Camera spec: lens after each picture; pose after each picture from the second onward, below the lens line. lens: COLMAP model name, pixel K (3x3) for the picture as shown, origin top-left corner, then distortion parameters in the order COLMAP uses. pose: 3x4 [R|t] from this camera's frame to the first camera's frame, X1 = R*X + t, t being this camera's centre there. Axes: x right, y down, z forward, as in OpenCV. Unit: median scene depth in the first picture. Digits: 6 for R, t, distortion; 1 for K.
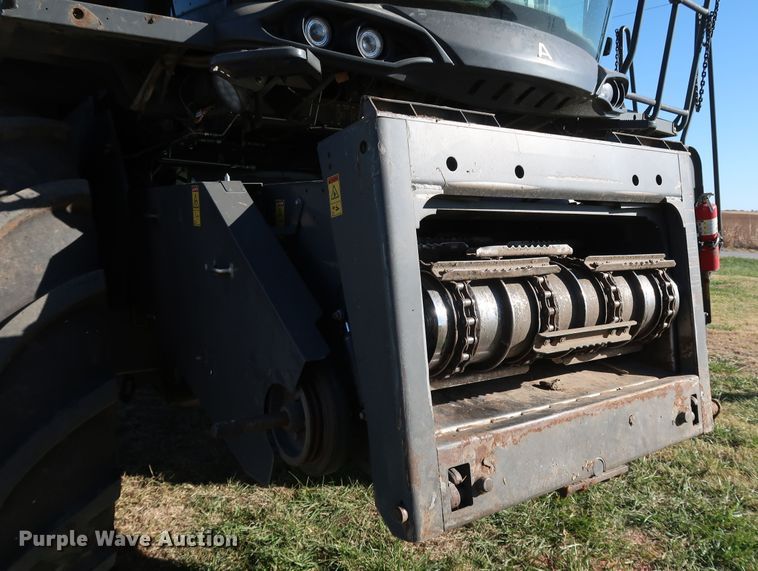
lens RADIAL K [[610.9, 0, 400.2], [0, 610.9, 294.0], [0, 0, 1]] dist [-0.035528, 0.017673]
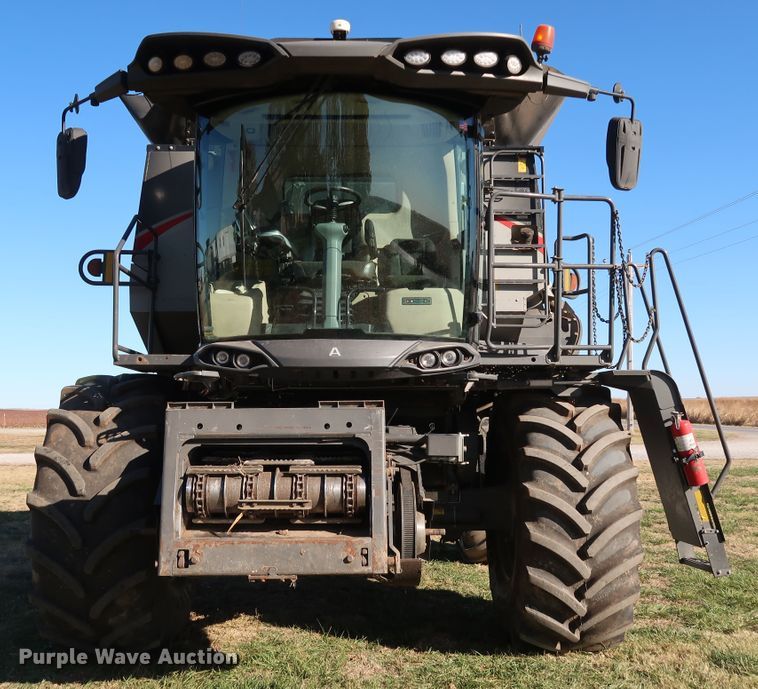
lens RADIAL K [[781.1, 0, 380.4], [0, 781.1, 345.6], [0, 0, 1]] dist [-0.003994, 0.000000]
pose [[0.830194, -0.065592, -0.553603, 1.902828], [-0.056298, 0.978113, -0.200314, 0.047218], [0.554625, 0.197466, 0.808331, -0.943674]]
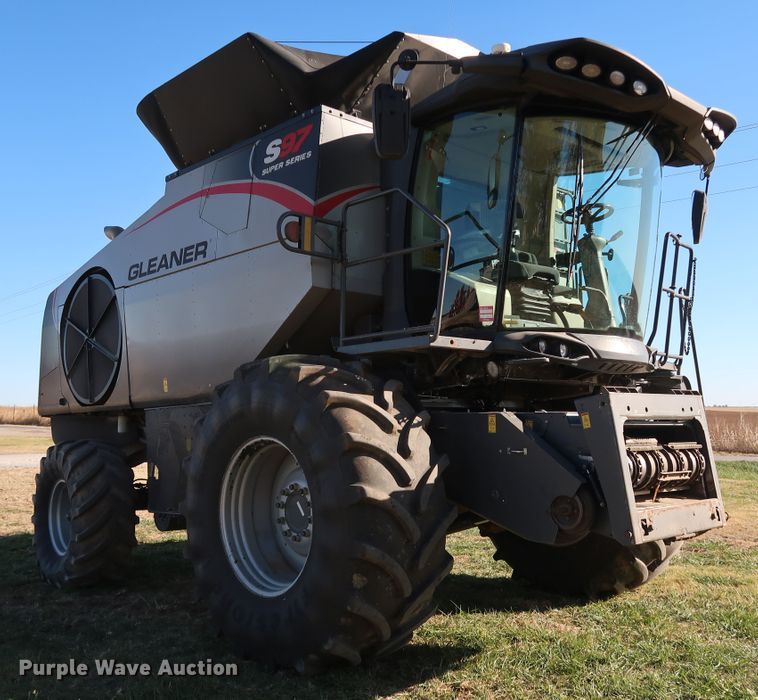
lens RADIAL K [[770.8, 0, 381.0], [0, 770.8, 348.4], [0, 0, 1]] dist [-0.020175, 0.000000]
pose [[0.993558, -0.001246, 0.113319, -1.084541], [0.025876, 0.976019, -0.216142, 0.186016], [-0.110332, 0.217682, 0.969764, -1.759337]]
